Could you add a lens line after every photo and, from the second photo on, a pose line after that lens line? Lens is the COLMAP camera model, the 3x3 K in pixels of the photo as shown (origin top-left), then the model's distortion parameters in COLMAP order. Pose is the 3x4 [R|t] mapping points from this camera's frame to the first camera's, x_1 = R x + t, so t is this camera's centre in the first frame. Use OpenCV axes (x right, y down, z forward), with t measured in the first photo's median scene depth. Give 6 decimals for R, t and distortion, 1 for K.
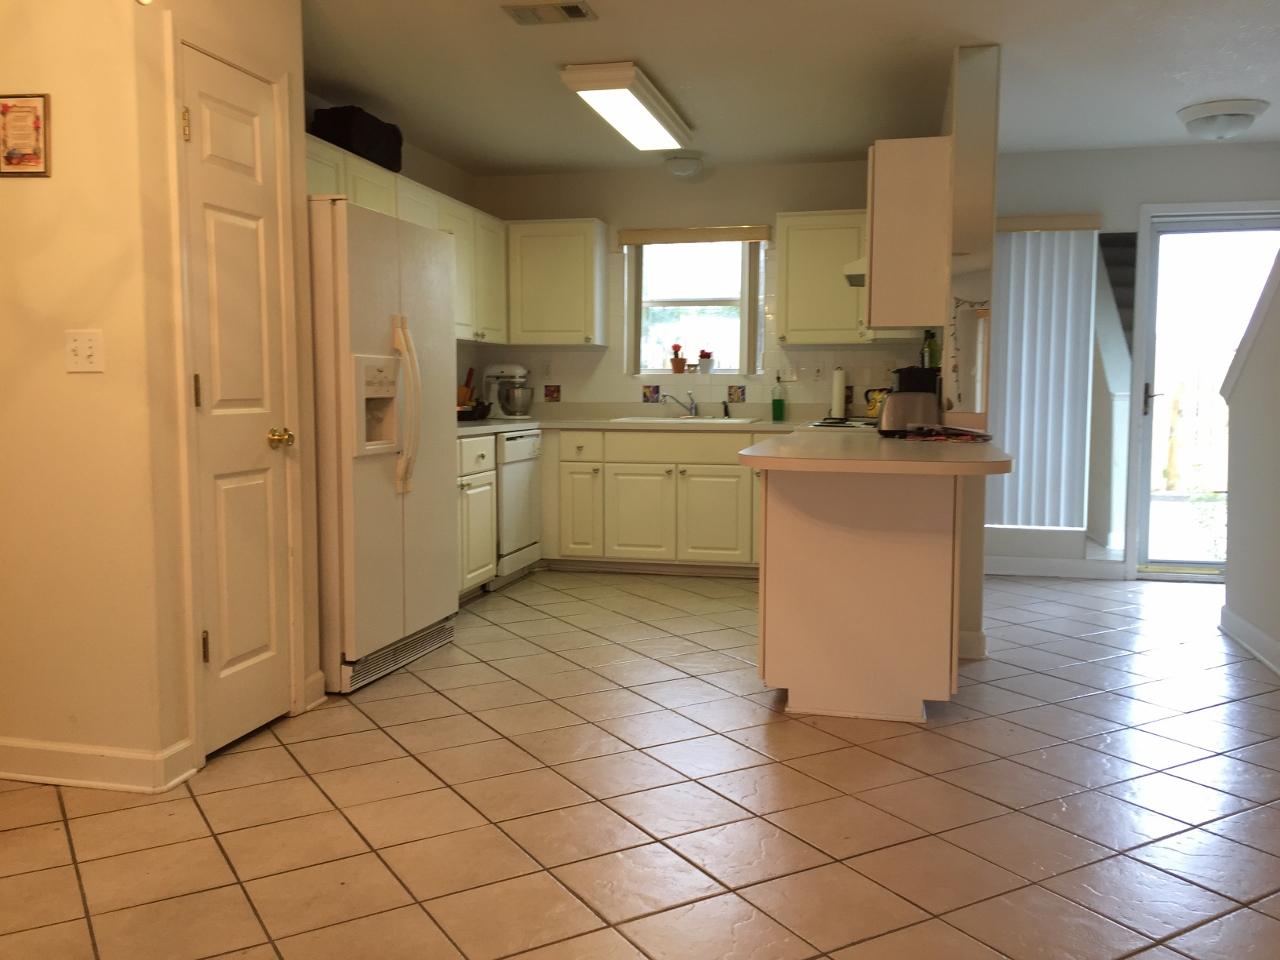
lens RADIAL K [[1129.2, 0, 641.5], [0, 1129.2, 483.4], [0, 0, 1]] dist [0.077226, -0.002510]
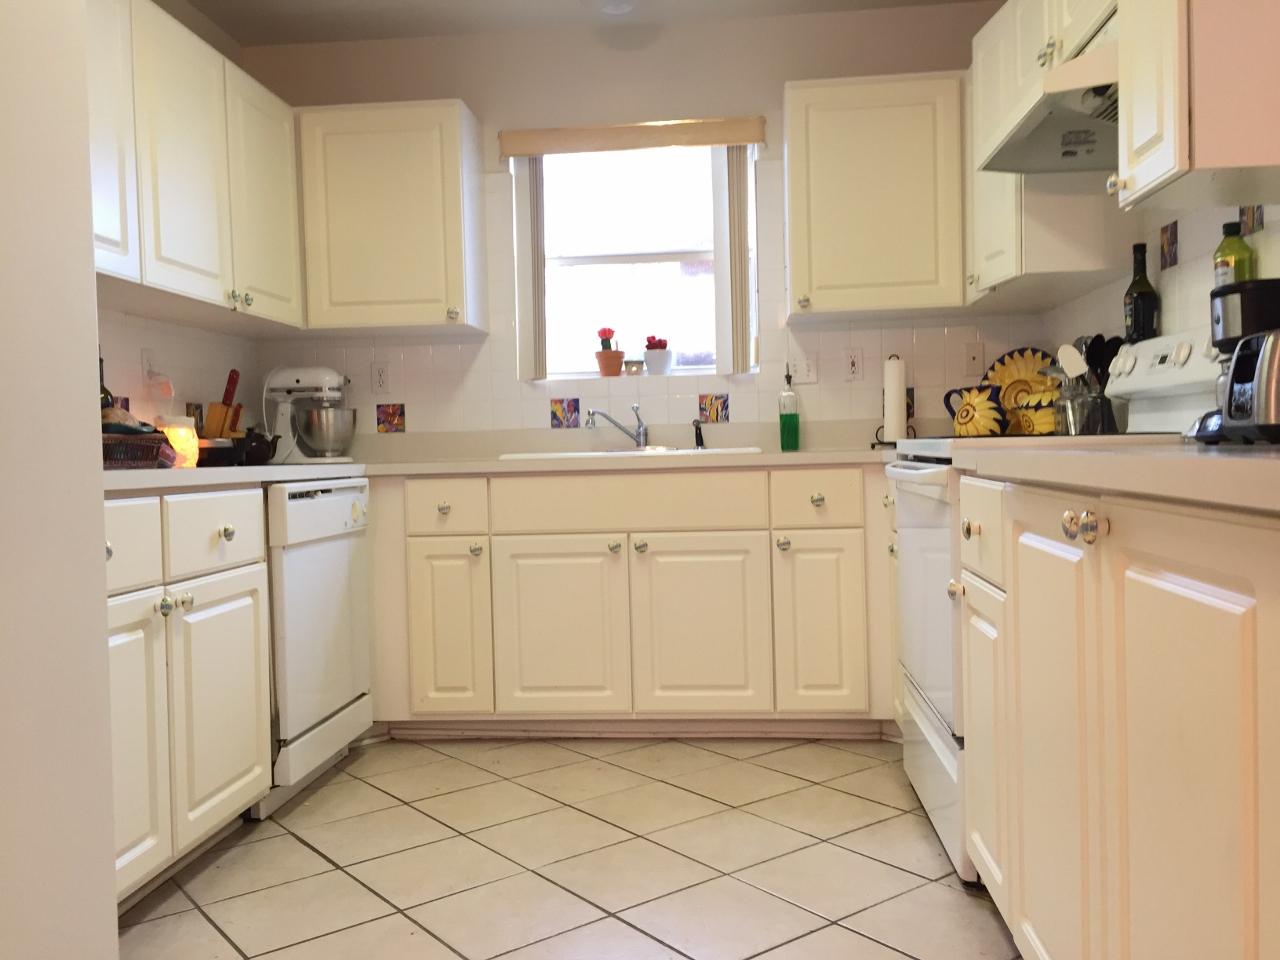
lens RADIAL K [[1129.2, 0, 640.2], [0, 1129.2, 470.6], [0, 0, 1]] dist [0.077226, -0.002510]
pose [[0.991377, -0.031811, 0.127122, -0.029153], [0.040430, 0.997013, -0.065806, -0.010620], [-0.124649, 0.070378, 0.989702, 0.441557]]
